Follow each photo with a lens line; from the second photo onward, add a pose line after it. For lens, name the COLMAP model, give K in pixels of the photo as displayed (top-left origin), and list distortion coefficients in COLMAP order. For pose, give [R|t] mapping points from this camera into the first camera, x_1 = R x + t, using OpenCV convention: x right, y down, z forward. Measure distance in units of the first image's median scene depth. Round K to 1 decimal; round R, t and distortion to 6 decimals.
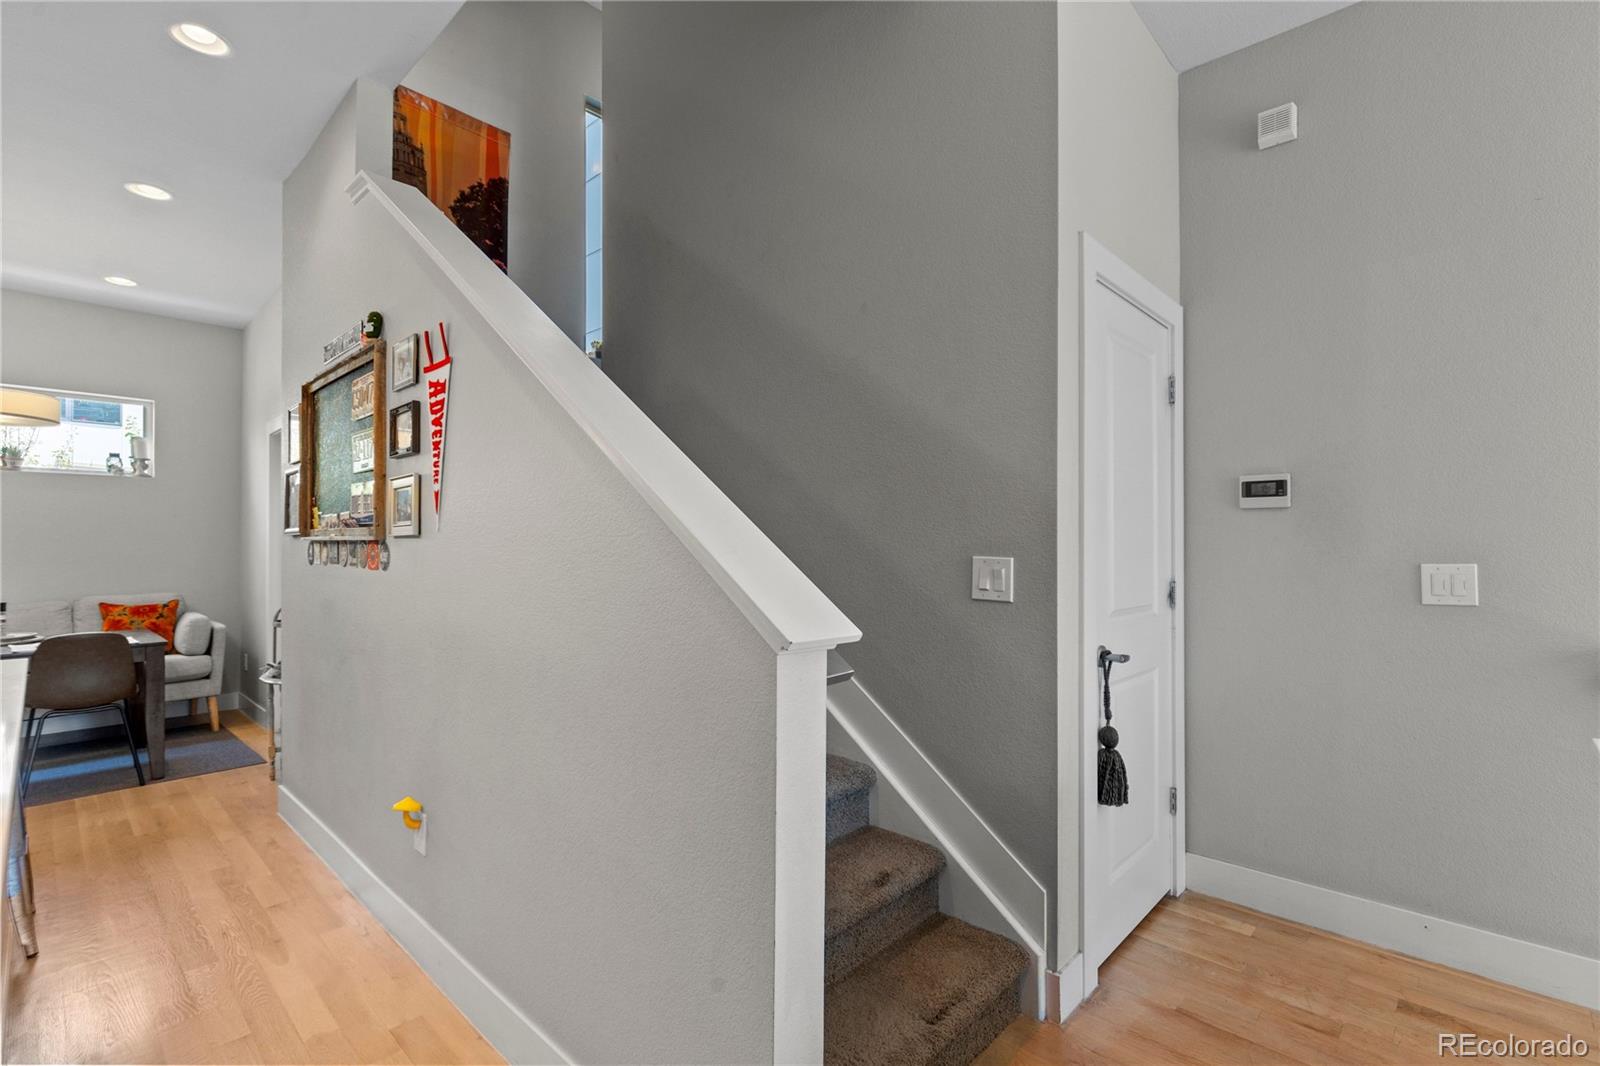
lens RADIAL K [[710.5, 0, 787.5], [0, 710.5, 540.6], [0, 0, 1]] dist [-0.013117, 0.000327]
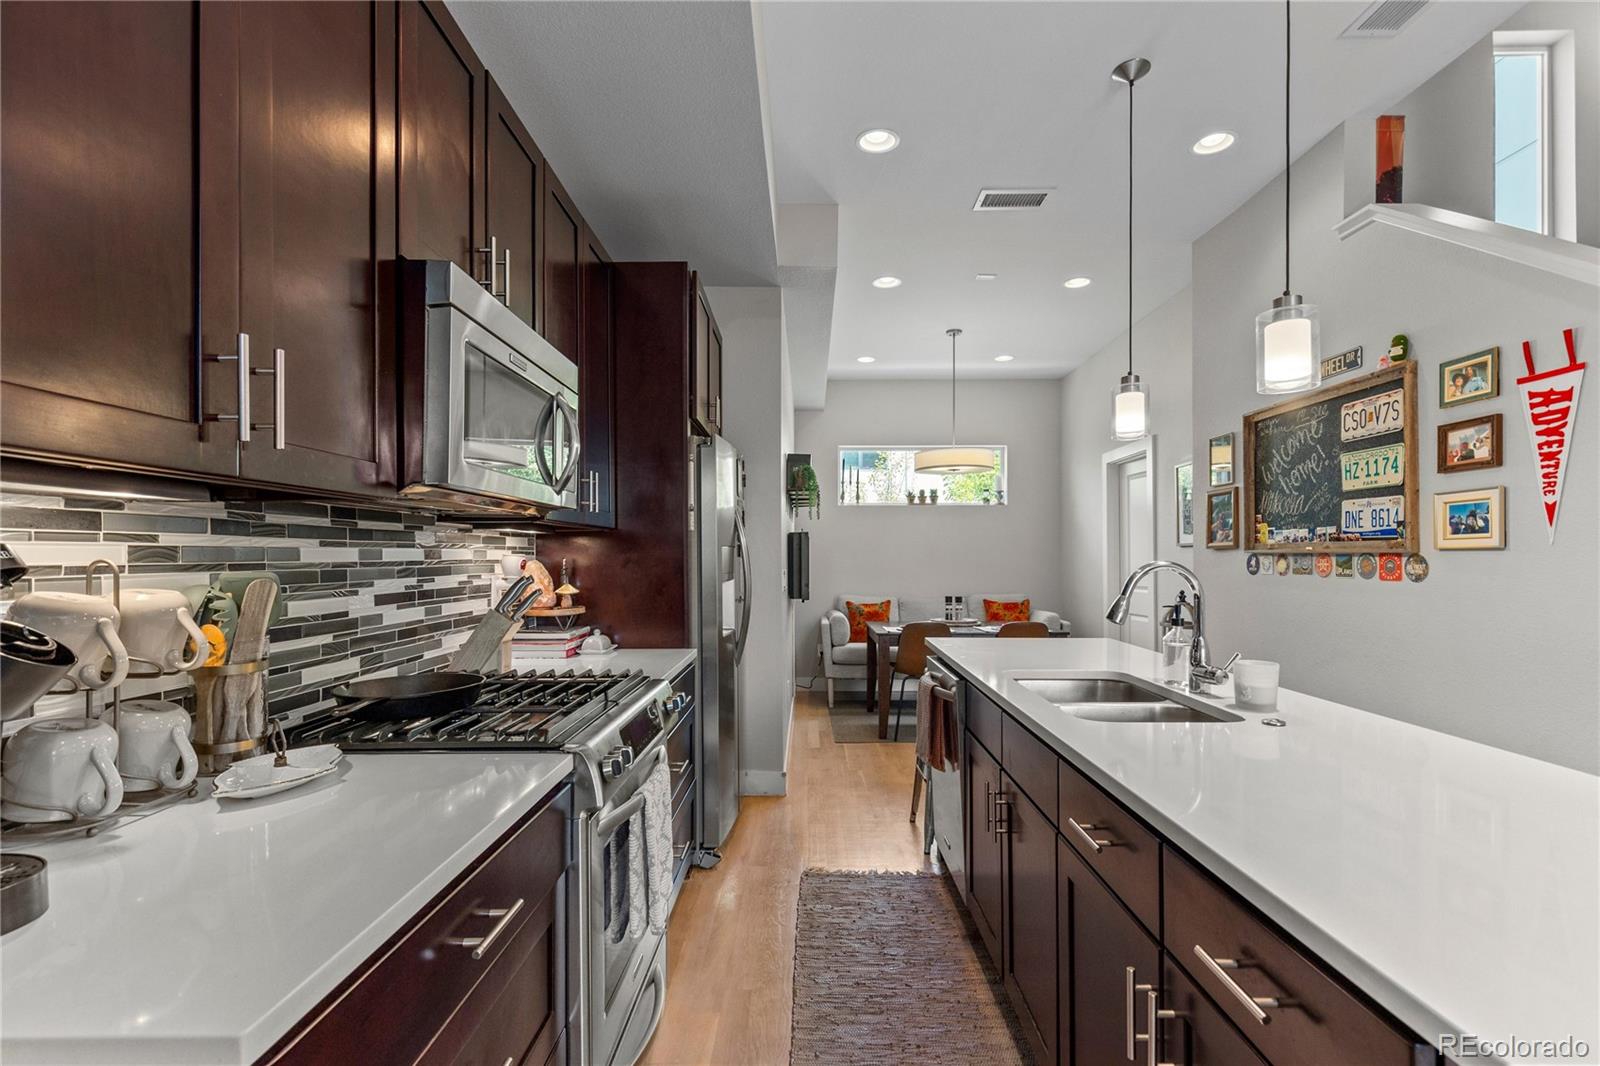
lens RADIAL K [[710.5, 0, 785.8], [0, 710.5, 553.7], [0, 0, 1]] dist [-0.013117, 0.000327]
pose [[0.665352, -0.003527, -0.746521, -0.332108], [0.005275, 0.999986, -0.000022, -0.003013], [0.746511, -0.003923, 0.665361, -0.304417]]
